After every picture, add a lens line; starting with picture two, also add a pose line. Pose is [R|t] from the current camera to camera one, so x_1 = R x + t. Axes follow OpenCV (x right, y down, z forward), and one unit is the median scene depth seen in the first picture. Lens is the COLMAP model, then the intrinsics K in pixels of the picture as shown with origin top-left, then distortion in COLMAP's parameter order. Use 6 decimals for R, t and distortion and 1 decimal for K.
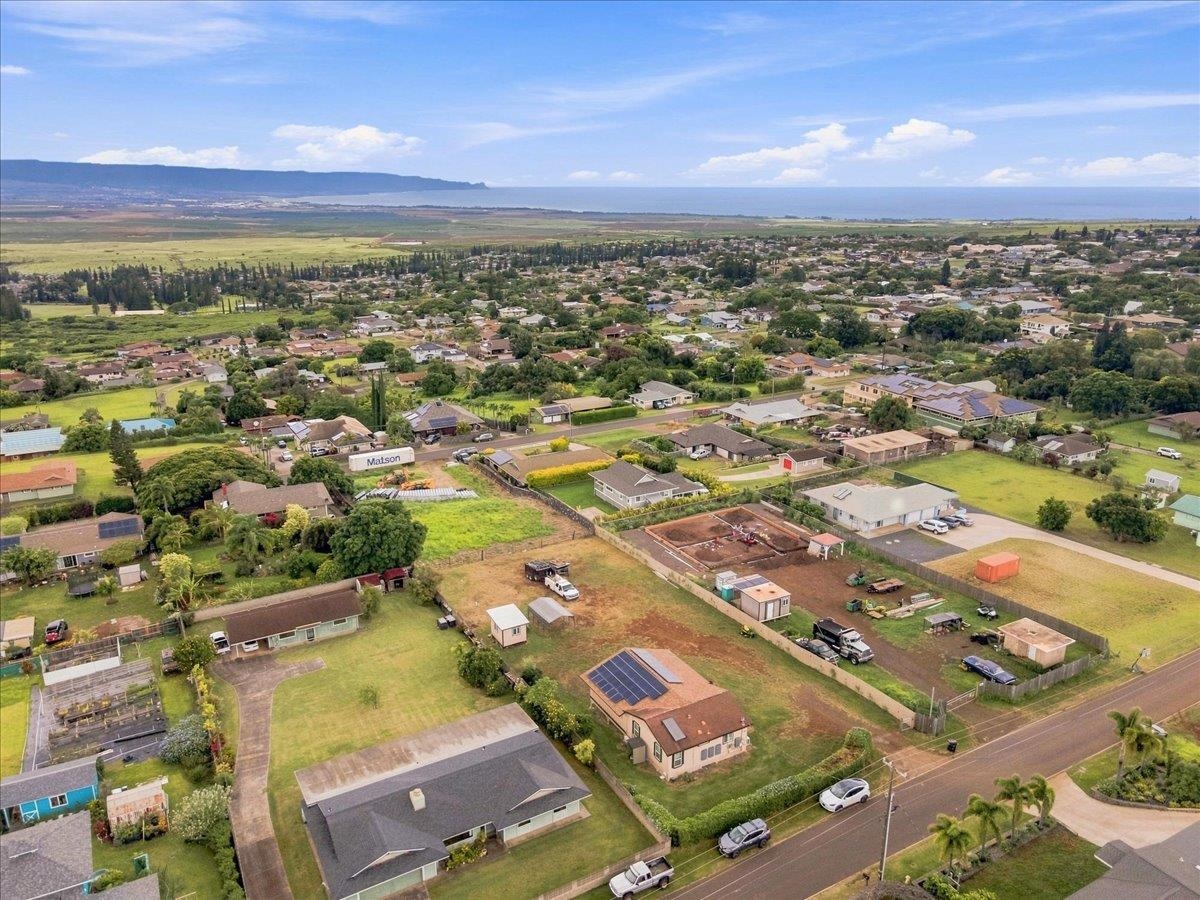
lens RADIAL K [[869.2, 0, 605.6], [0, 869.2, 450.8], [0, 0, 1]] dist [0.033694, 0.010517]
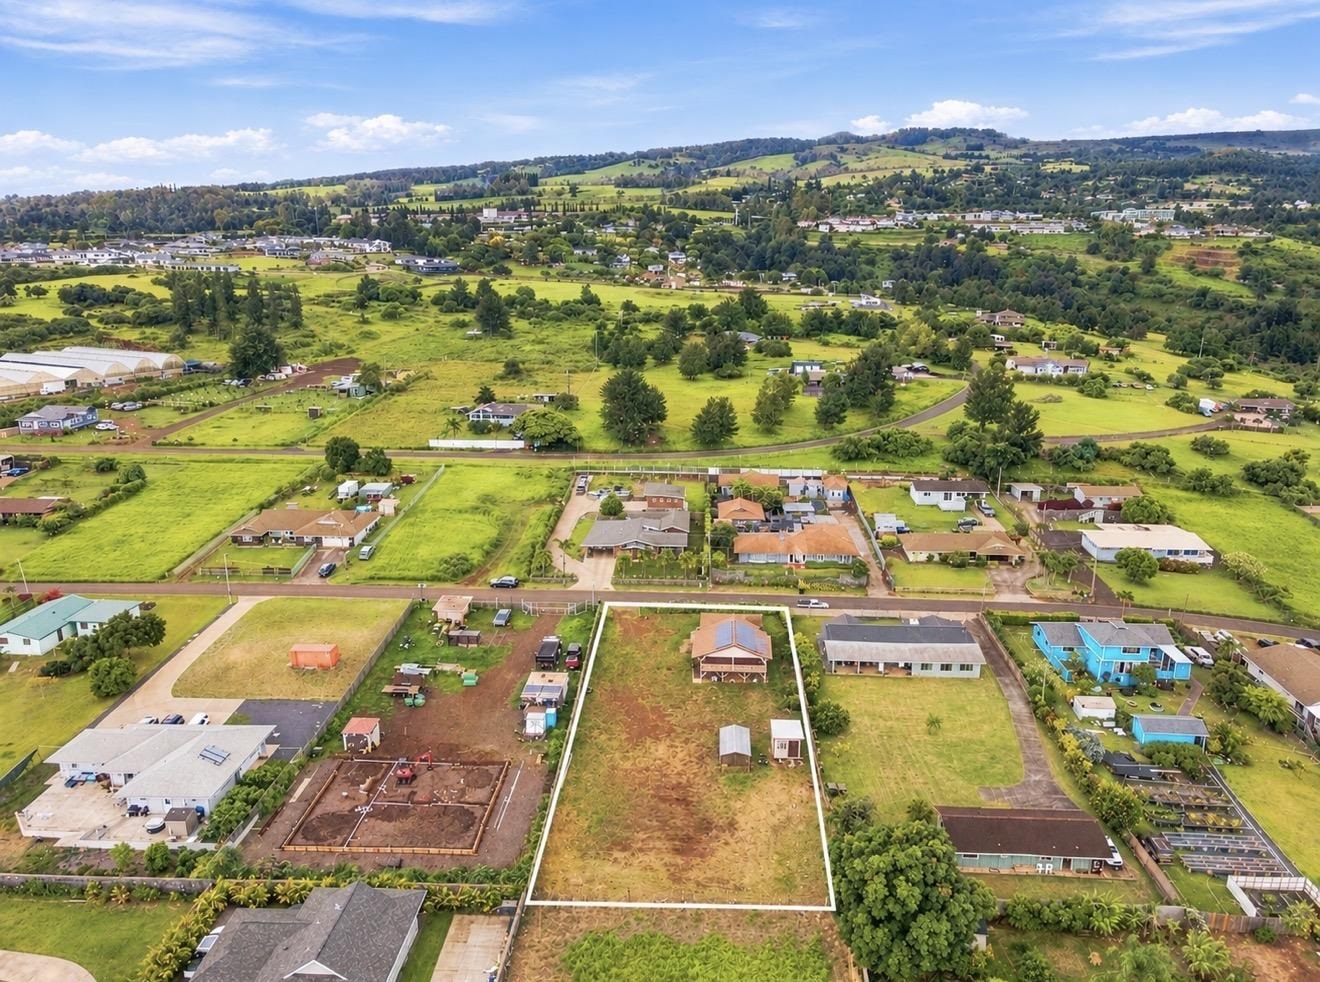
lens RADIAL K [[960.8, 0, 665.9], [0, 960.8, 491.7], [0, 0, 1]] dist [0.033083, 0.005056]
pose [[-0.846882, -0.140036, 0.513011, -0.356980], [0.154117, 0.858671, 0.488807, -0.411551], [-0.508958, 0.493026, -0.705611, 1.177614]]
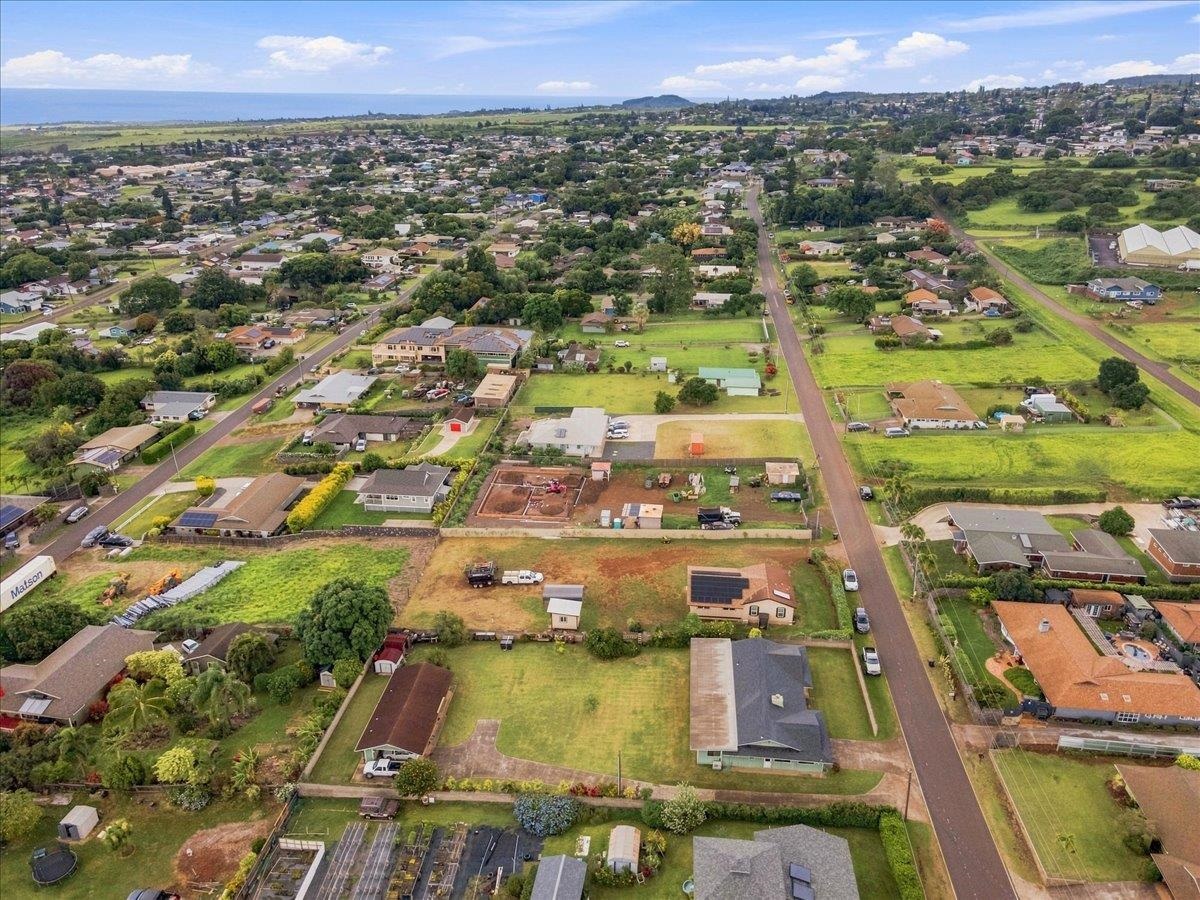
lens RADIAL K [[869.2, 0, 605.6], [0, 869.2, 450.8], [0, 0, 1]] dist [0.033694, 0.010517]
pose [[0.577579, -0.323480, 0.749509, -0.628612], [0.244099, 0.944568, 0.219560, -0.182088], [-0.778985, 0.056141, 0.624524, 0.132975]]
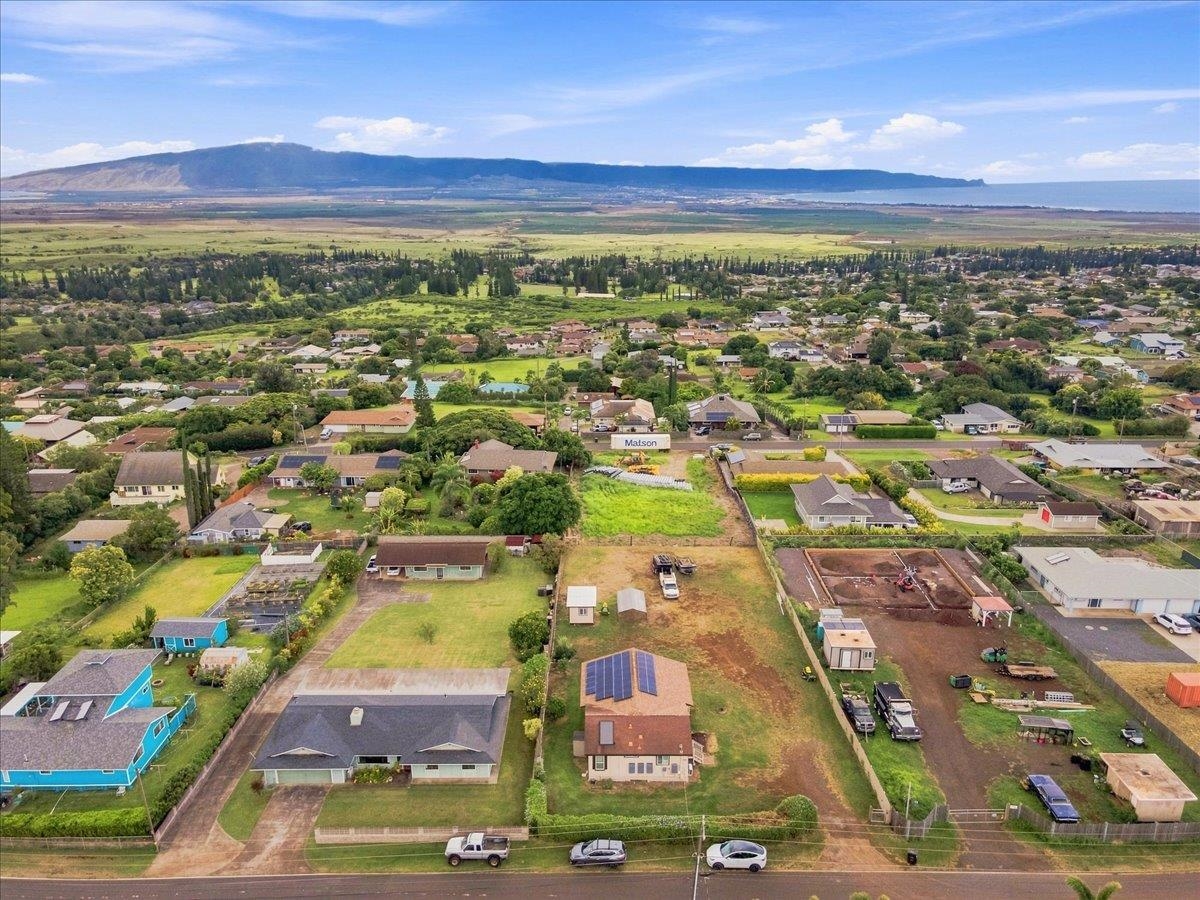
lens RADIAL K [[869.2, 0, 605.6], [0, 869.2, 450.8], [0, 0, 1]] dist [0.033694, 0.010517]
pose [[0.867993, 0.149124, -0.473656, 0.262534], [-0.147776, 0.988199, 0.040315, -0.020179], [0.474078, 0.035002, 0.879787, 0.059546]]
